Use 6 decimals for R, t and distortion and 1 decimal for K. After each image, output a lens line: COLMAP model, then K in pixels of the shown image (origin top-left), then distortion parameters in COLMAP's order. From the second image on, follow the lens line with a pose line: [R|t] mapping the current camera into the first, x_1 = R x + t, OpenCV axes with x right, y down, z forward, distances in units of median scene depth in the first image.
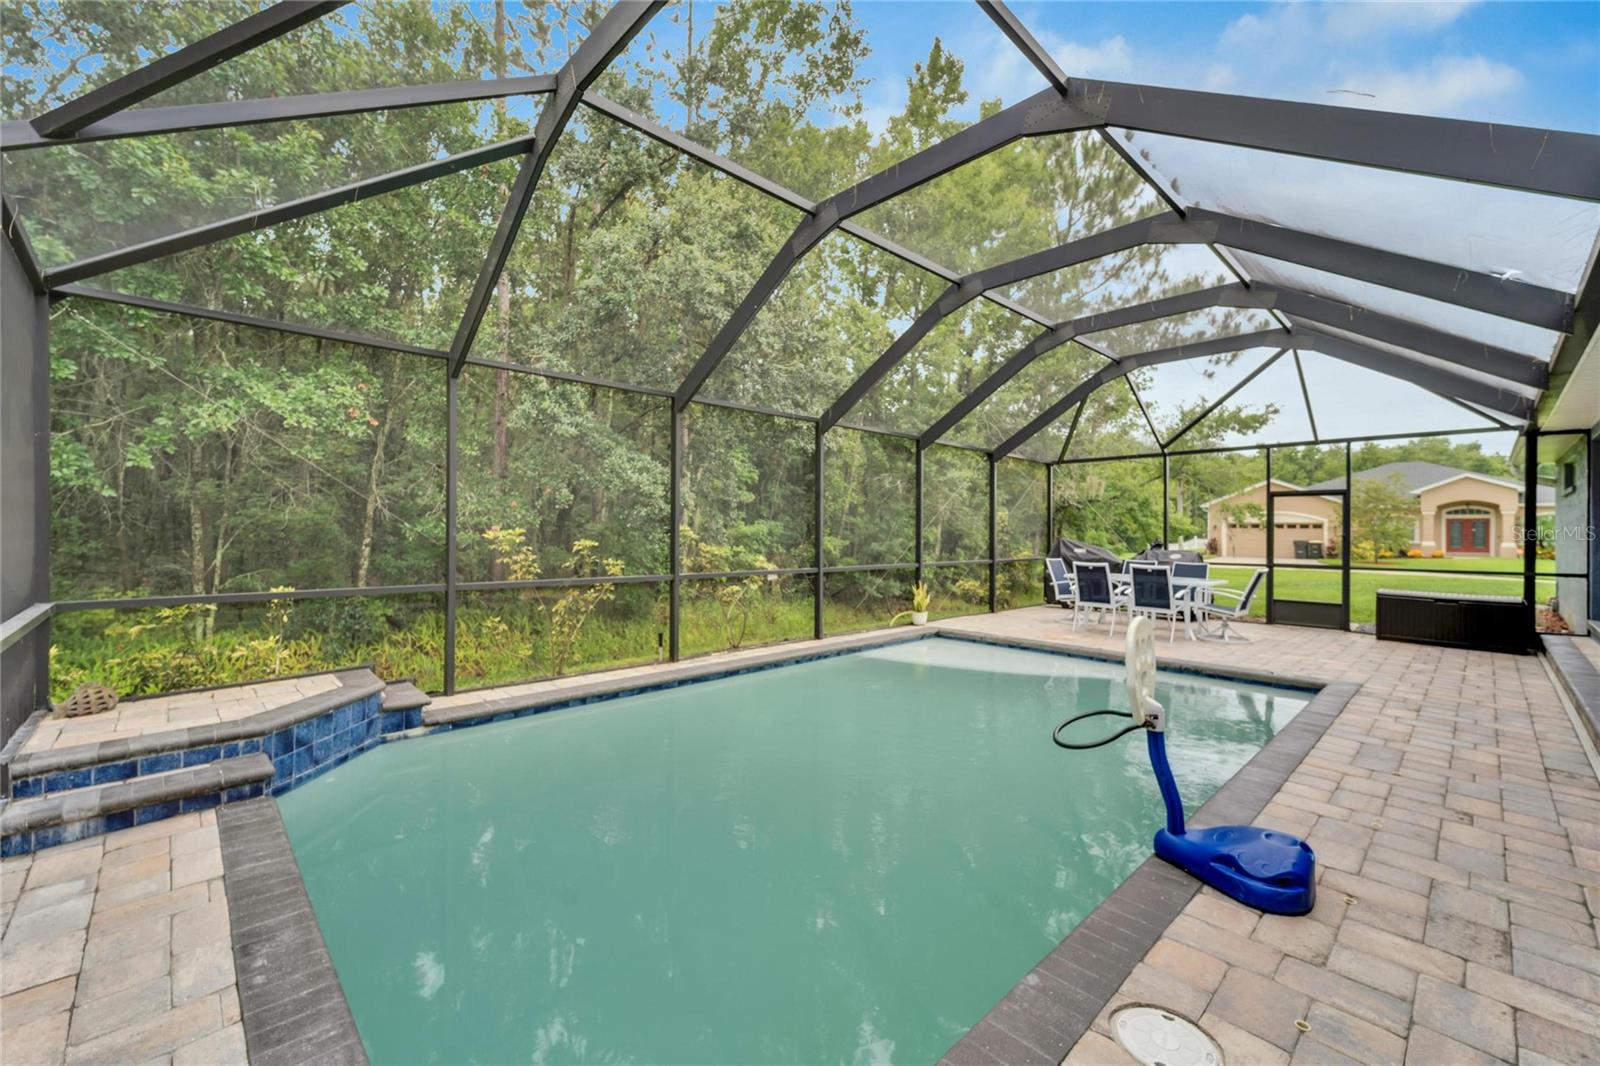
lens RADIAL K [[658.4, 0, 792.3], [0, 658.4, 534.5], [0, 0, 1]] dist [0.002251, -0.000663]
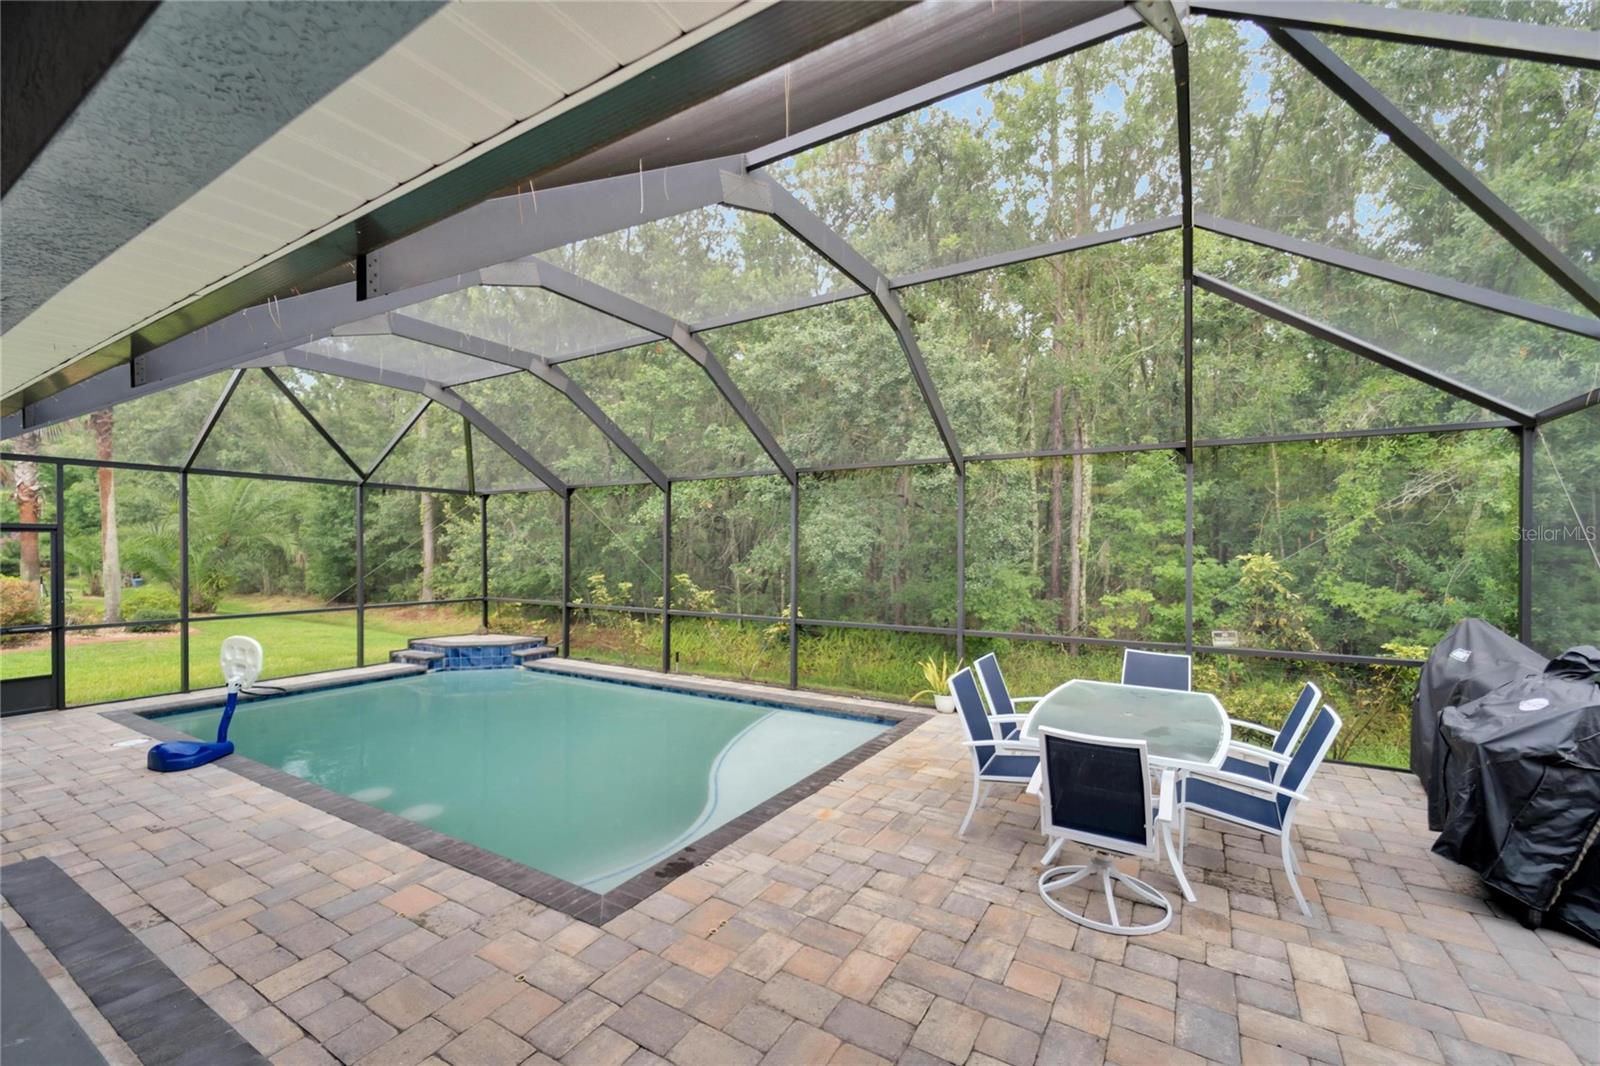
lens RADIAL K [[658.4, 0, 793.9], [0, 658.4, 544.4], [0, 0, 1]] dist [0.002251, -0.000663]
pose [[0.257427, -0.013662, -0.966201, 2.513847], [-0.008000, 0.999836, -0.016269, -0.121694], [0.966265, 0.011918, 0.257276, 1.805427]]
